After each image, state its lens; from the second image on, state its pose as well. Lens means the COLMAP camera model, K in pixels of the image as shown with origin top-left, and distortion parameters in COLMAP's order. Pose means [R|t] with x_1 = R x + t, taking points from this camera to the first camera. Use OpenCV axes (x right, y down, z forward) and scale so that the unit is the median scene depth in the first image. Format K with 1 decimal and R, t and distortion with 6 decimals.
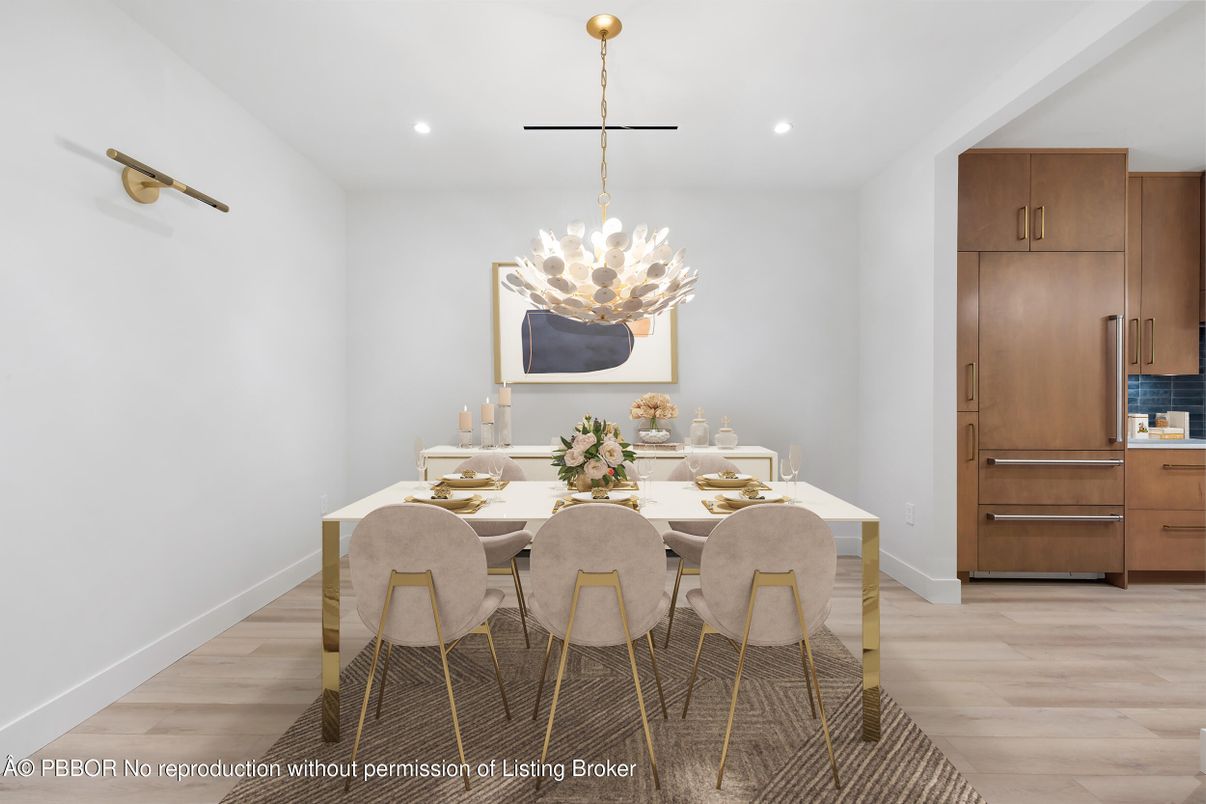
lens RADIAL K [[512.4, 0, 604.3], [0, 512.4, 397.5], [0, 0, 1]] dist [-0.000395, -0.000030]
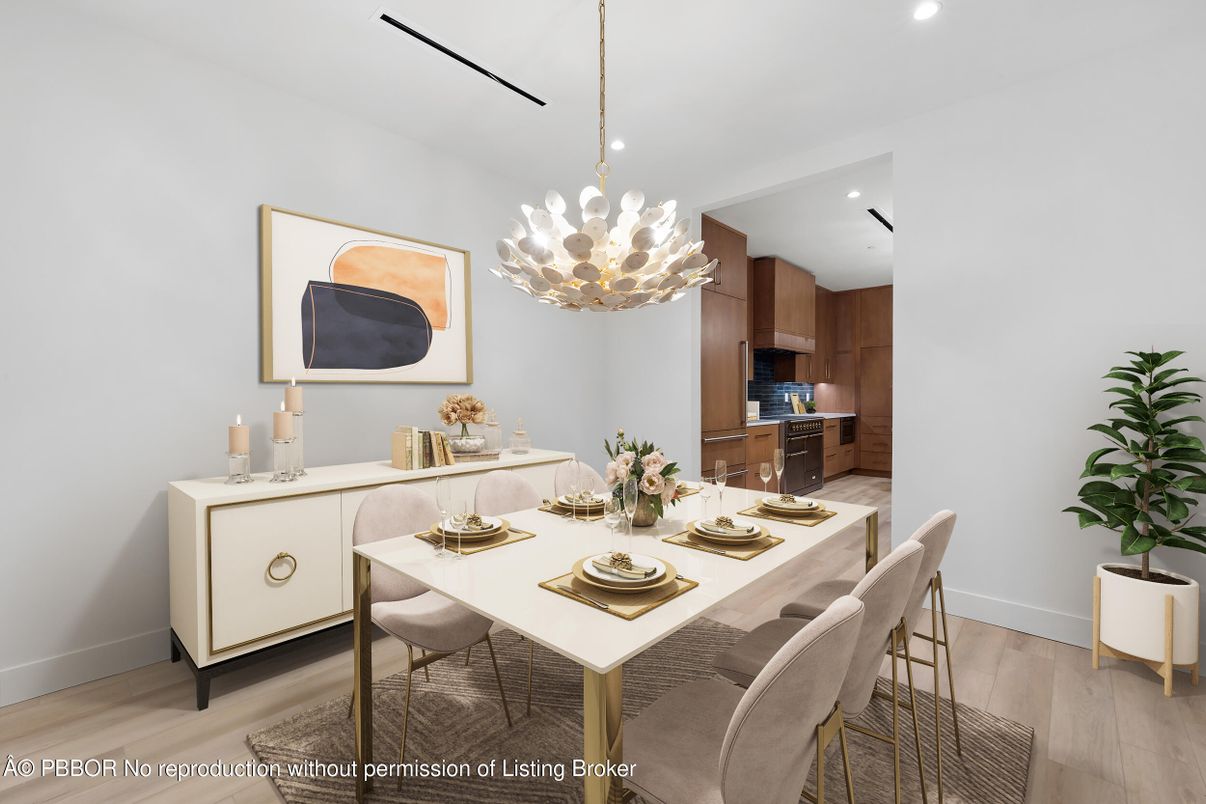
lens RADIAL K [[512.4, 0, 604.3], [0, 512.4, 397.5], [0, 0, 1]] dist [-0.000395, -0.000030]
pose [[0.701506, -0.014638, 0.712514, -0.372797], [0.026373, 0.999637, -0.005428, 0.007838], [-0.712176, 0.022599, 0.701637, 0.207197]]
